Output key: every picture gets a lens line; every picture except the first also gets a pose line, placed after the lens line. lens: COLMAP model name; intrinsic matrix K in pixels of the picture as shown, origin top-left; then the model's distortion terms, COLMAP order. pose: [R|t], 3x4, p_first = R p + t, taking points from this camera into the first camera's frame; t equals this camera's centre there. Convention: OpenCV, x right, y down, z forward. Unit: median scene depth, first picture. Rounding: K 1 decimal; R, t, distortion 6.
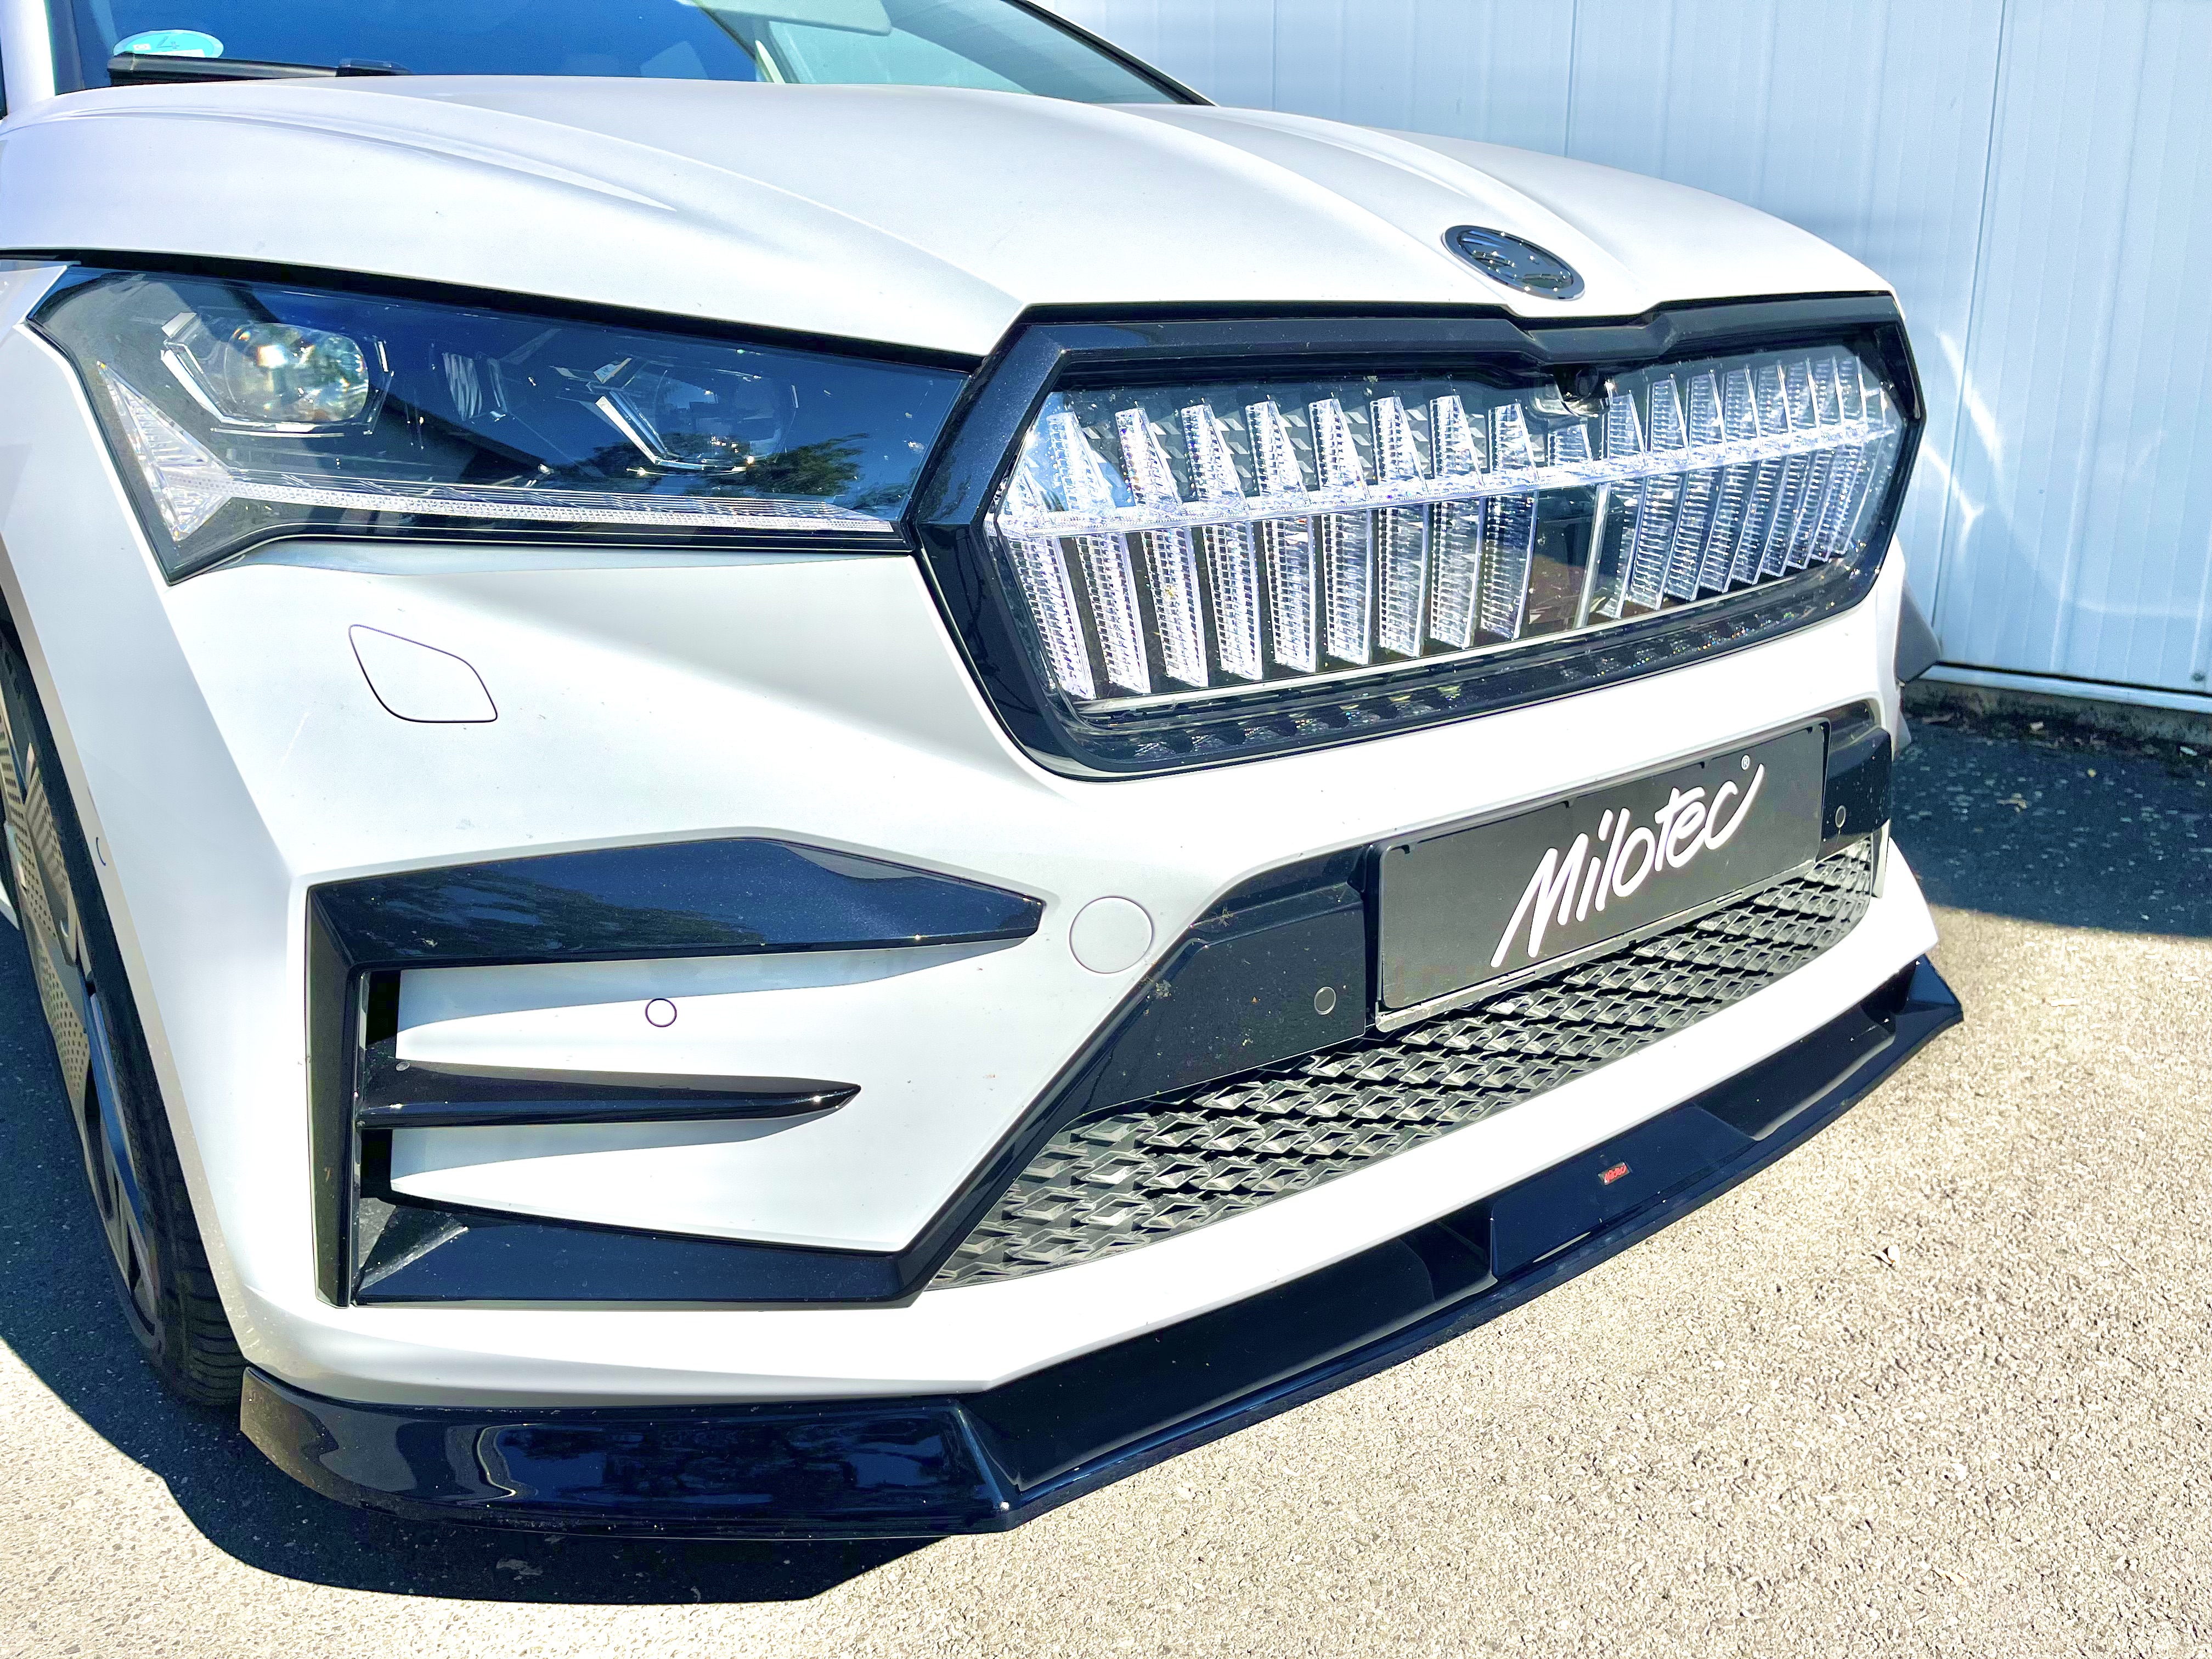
lens RADIAL K [[1691.7, 0, 1106.0], [0, 1691.7, 829.5], [0, 0, 1]] dist [0.097723, -0.133743]
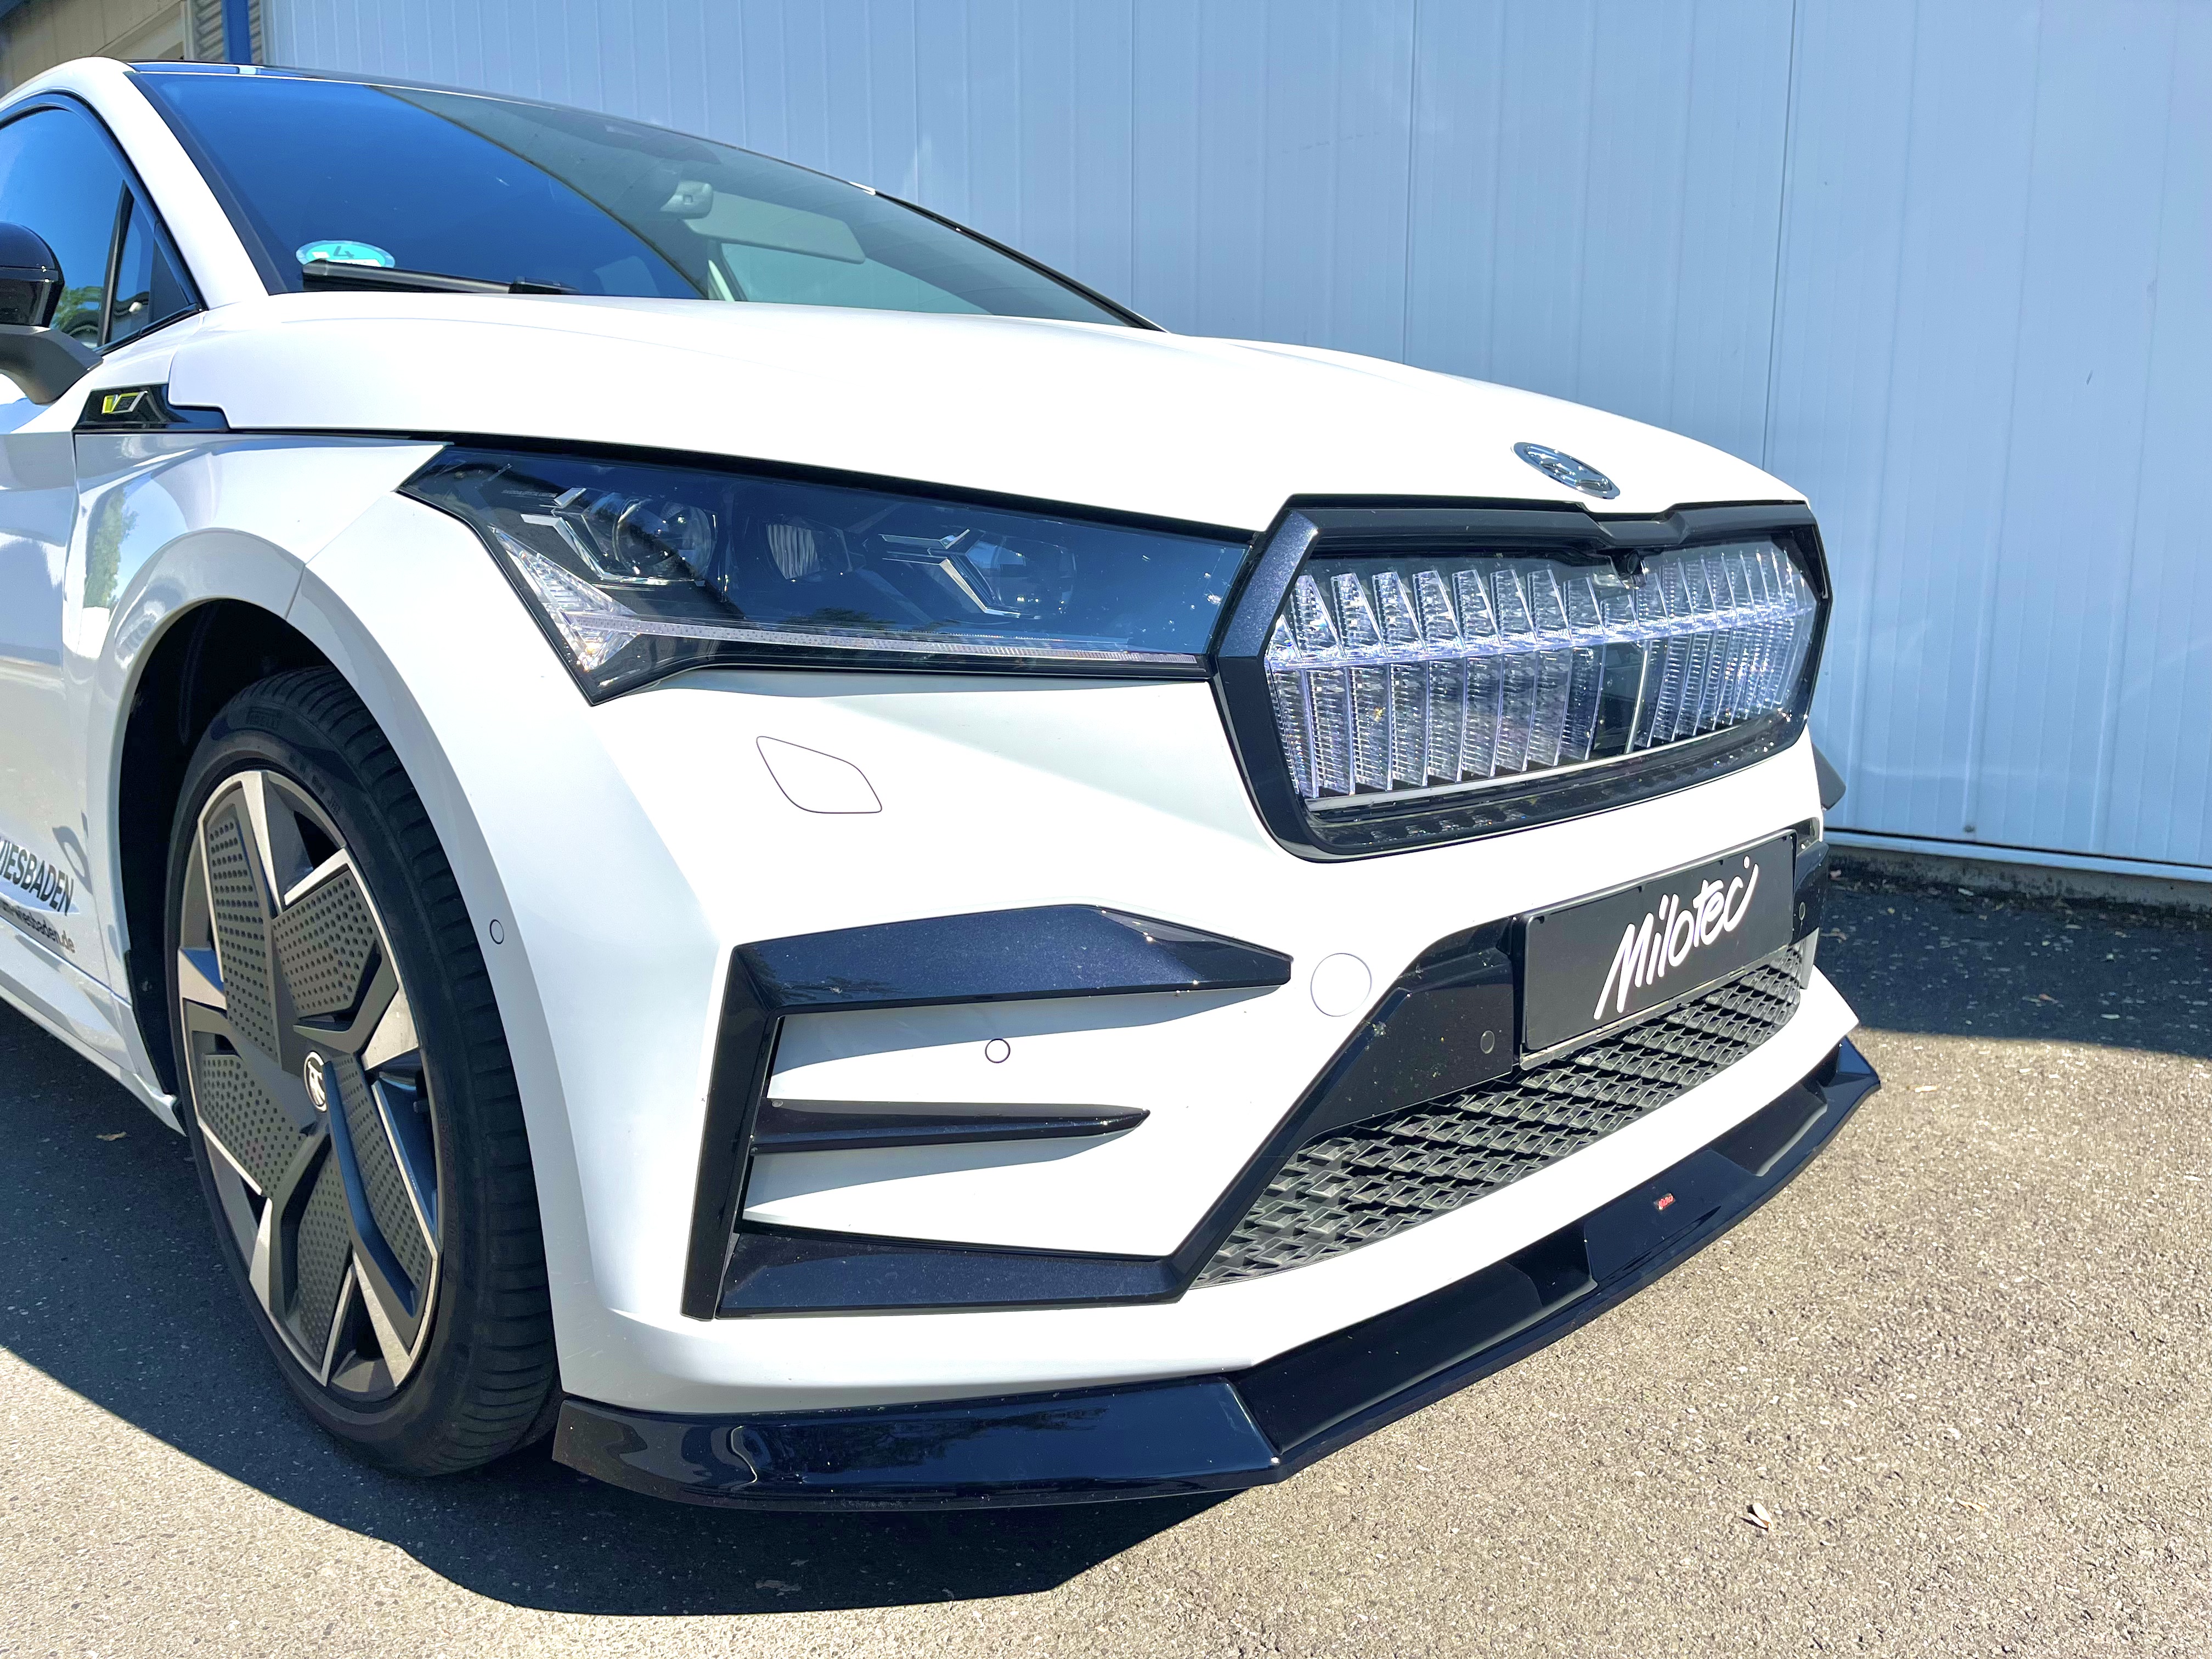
lens RADIAL K [[1691.7, 0, 1106.0], [0, 1691.7, 829.5], [0, 0, 1]] dist [0.097723, -0.133743]
pose [[0.990223, -0.006996, 0.139321, -0.291212], [0.022267, 0.993863, -0.108350, 0.068335], [-0.137708, 0.110393, 0.984302, -0.186604]]
